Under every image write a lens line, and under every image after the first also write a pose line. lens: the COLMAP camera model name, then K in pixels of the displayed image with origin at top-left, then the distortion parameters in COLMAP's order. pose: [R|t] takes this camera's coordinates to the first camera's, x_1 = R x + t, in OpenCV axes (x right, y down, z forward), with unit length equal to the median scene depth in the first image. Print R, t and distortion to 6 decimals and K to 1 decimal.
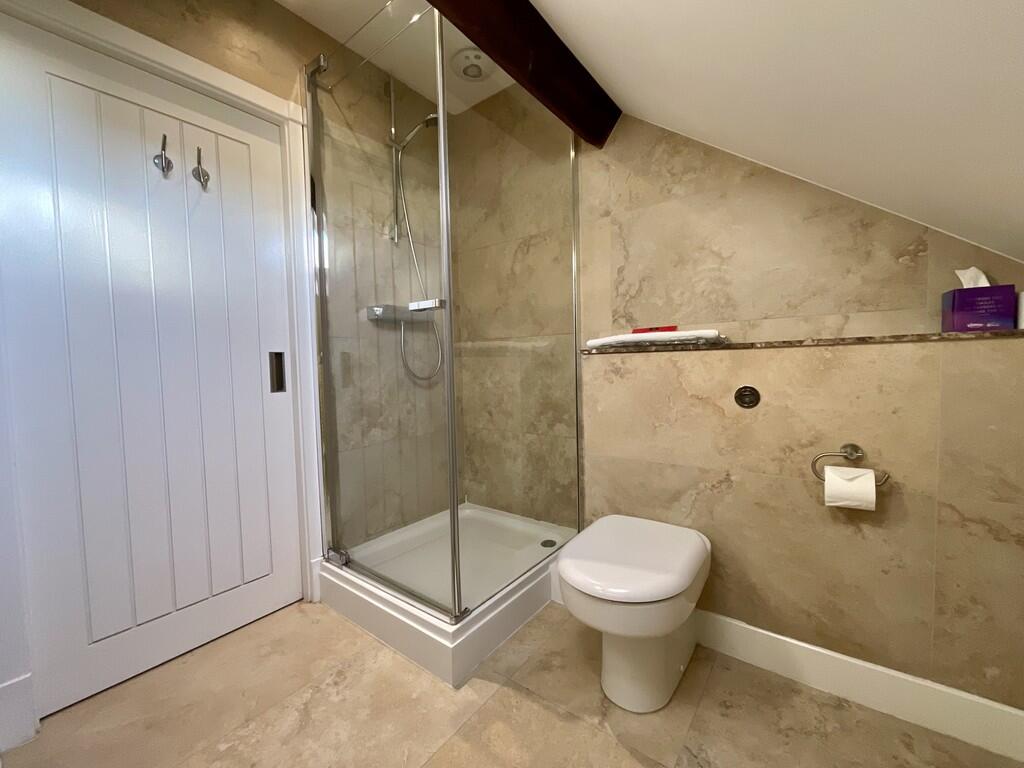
lens RADIAL K [[410.2, 0, 509.1], [0, 410.2, 386.9], [0, 0, 1]] dist [0.001037, 0.000257]
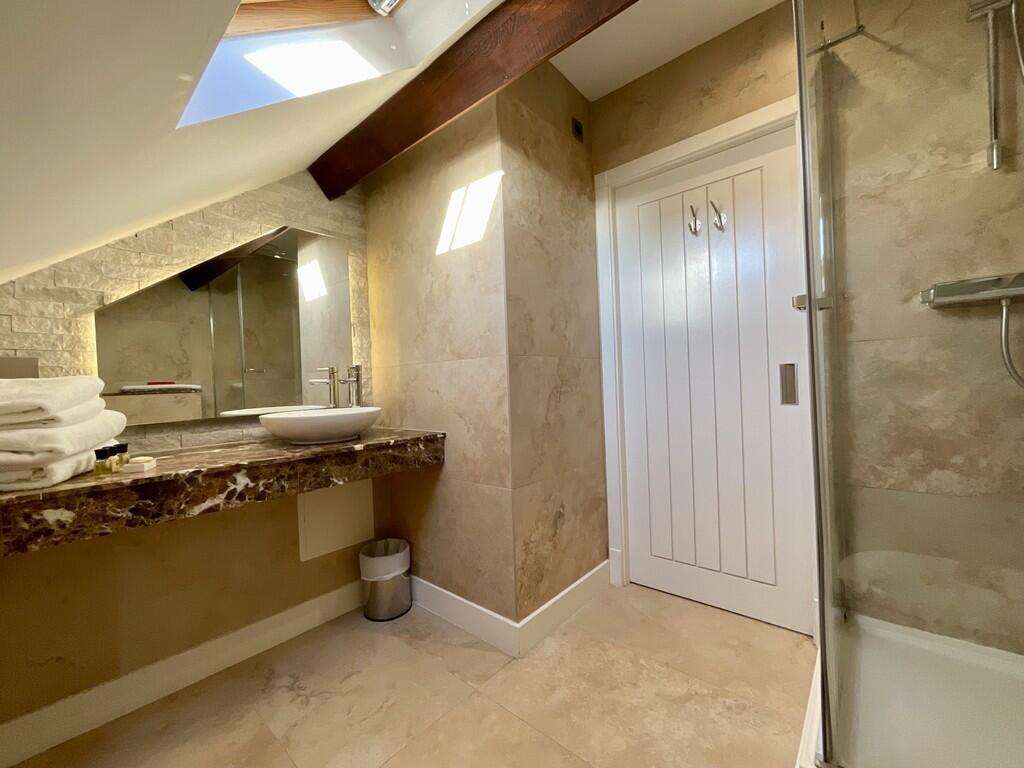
lens RADIAL K [[410.2, 0, 509.0], [0, 410.2, 380.8], [0, 0, 1]] dist [0.001037, 0.000257]
pose [[-0.052824, 0.032014, -0.998091, 0.483019], [-0.011039, 0.999406, 0.032640, -0.075534], [0.998543, 0.012742, -0.052440, 0.441100]]
